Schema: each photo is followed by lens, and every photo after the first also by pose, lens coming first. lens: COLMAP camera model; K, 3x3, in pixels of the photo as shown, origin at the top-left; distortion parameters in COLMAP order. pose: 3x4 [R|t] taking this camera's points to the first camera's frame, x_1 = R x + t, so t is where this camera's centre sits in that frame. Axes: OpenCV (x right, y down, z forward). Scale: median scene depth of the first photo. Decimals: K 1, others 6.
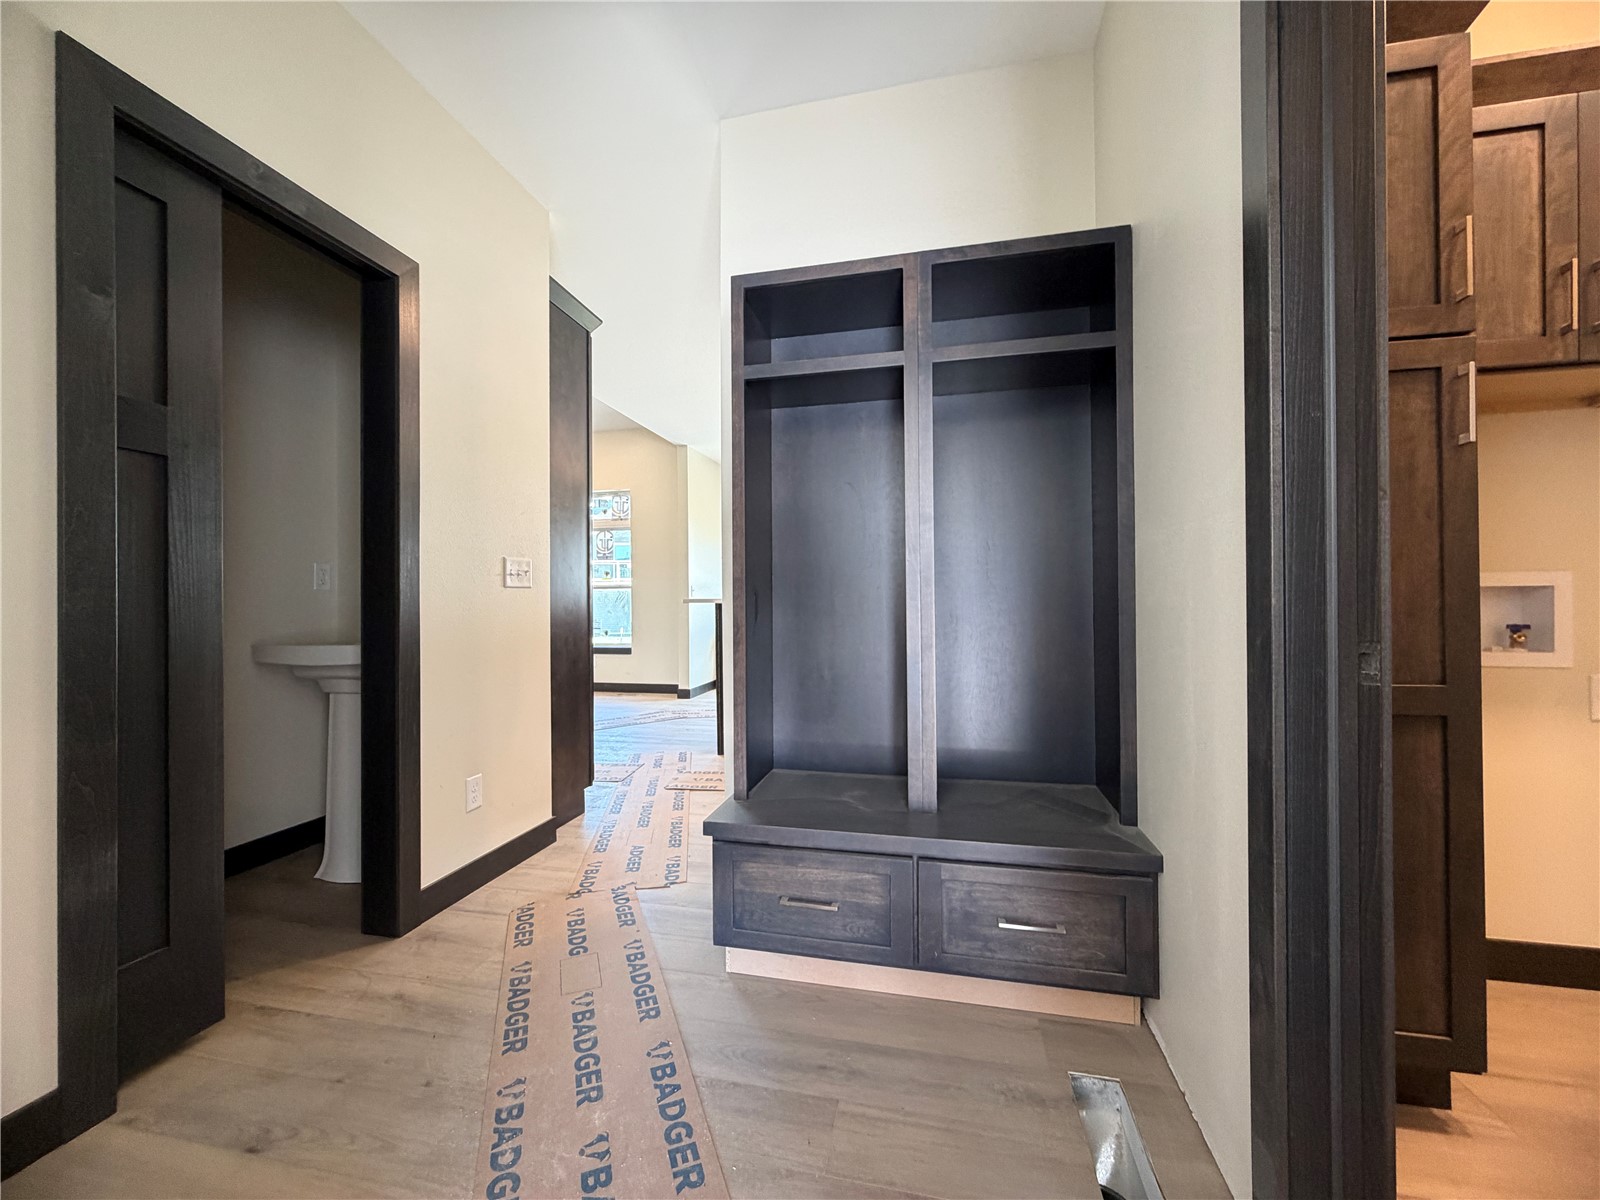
lens RADIAL K [[633.2, 0, 797.0], [0, 633.2, 602.7], [0, 0, 1]] dist [-0.000355, -0.000459]
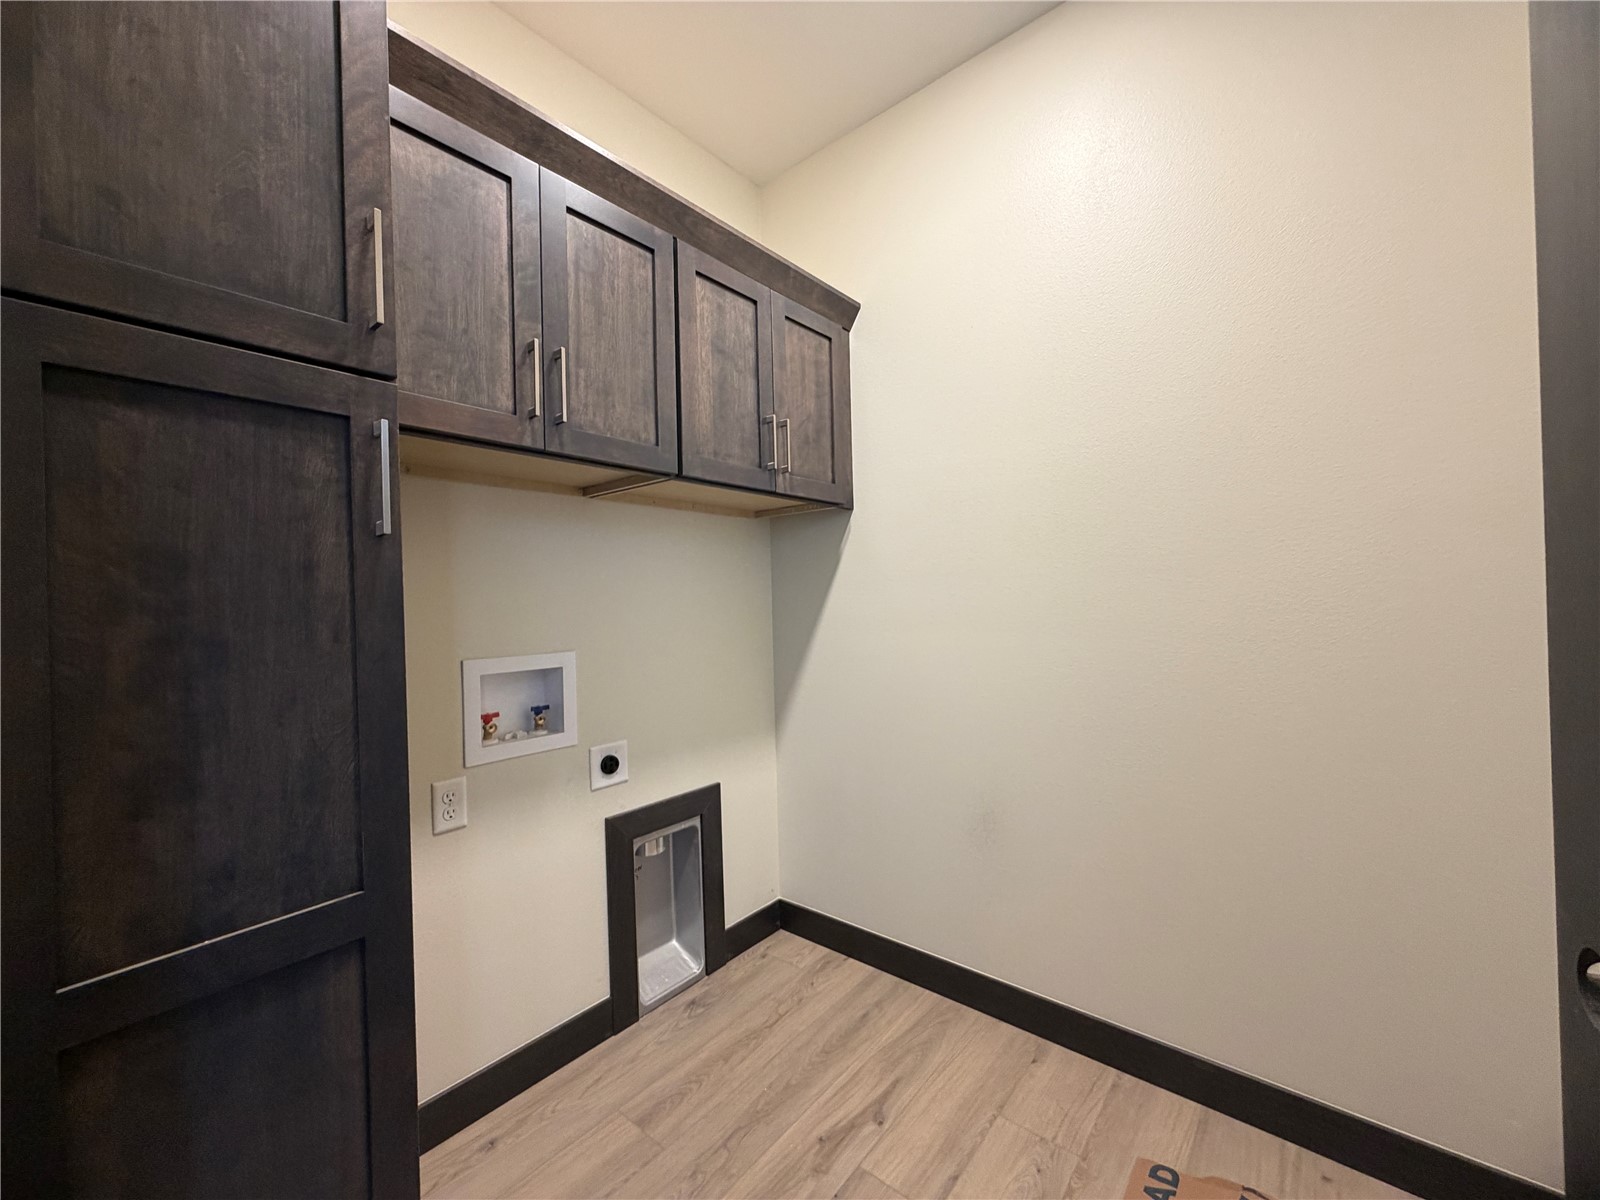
lens RADIAL K [[633.2, 0, 797.0], [0, 633.2, 602.7], [0, 0, 1]] dist [-0.000355, -0.000459]
pose [[0.450627, -0.004074, 0.892703, 0.573032], [0.021321, 0.999753, -0.006200, -0.145694], [-0.892458, 0.021828, 0.450602, 0.251928]]
